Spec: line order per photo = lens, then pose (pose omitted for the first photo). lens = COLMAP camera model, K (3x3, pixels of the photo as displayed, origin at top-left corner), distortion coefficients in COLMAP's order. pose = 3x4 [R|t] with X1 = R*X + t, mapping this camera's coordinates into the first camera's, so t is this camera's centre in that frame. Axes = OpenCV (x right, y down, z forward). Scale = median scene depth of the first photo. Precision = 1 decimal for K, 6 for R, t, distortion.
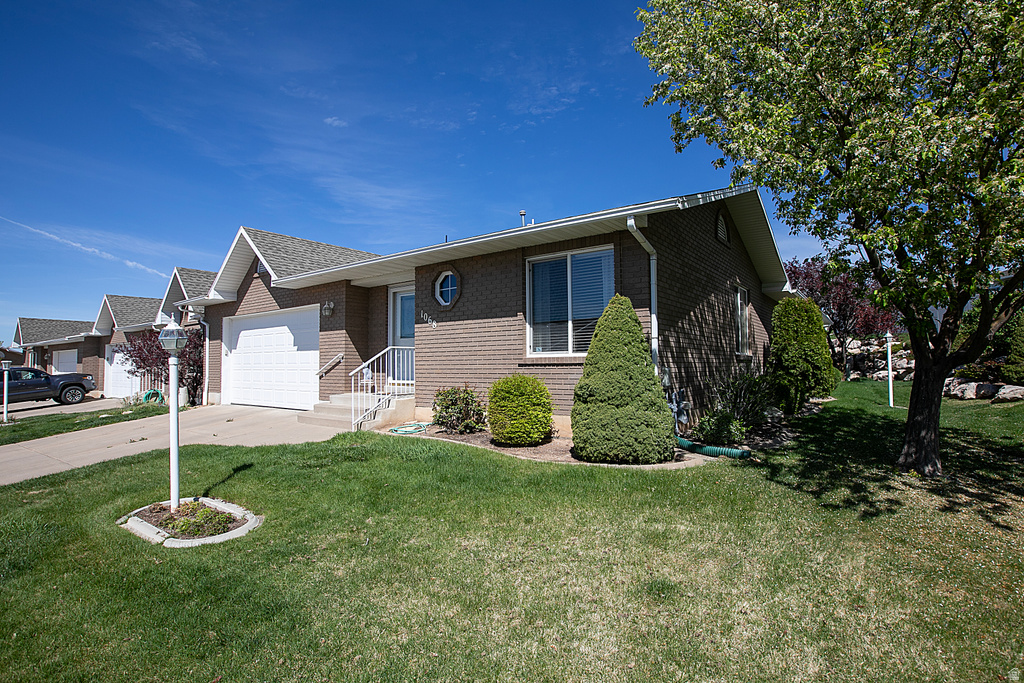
lens RADIAL K [[495.5, 0, 512.1], [0, 495.5, 342.3], [0, 0, 1]] dist [-0.001031, -0.000032]
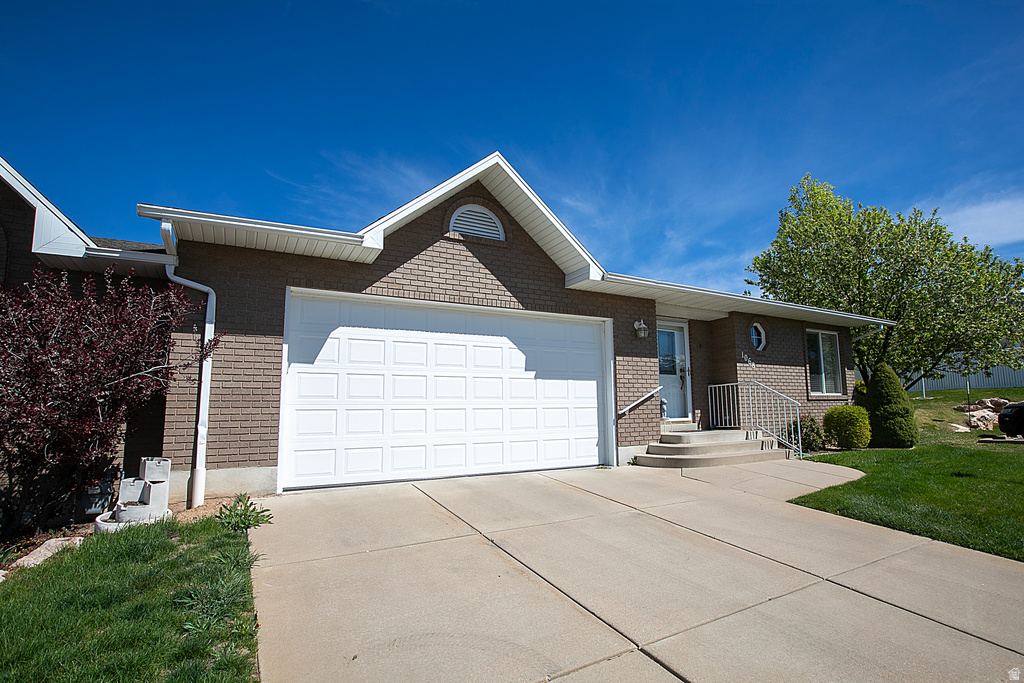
lens RADIAL K [[495.5, 0, 511.9], [0, 495.5, 341.9], [0, 0, 1]] dist [-0.001031, -0.000032]
pose [[0.374565, 0.119839, 0.919423, -1.186327], [-0.035938, 0.992744, -0.114755, 0.051428], [-0.926504, 0.009941, 0.376154, 0.901407]]
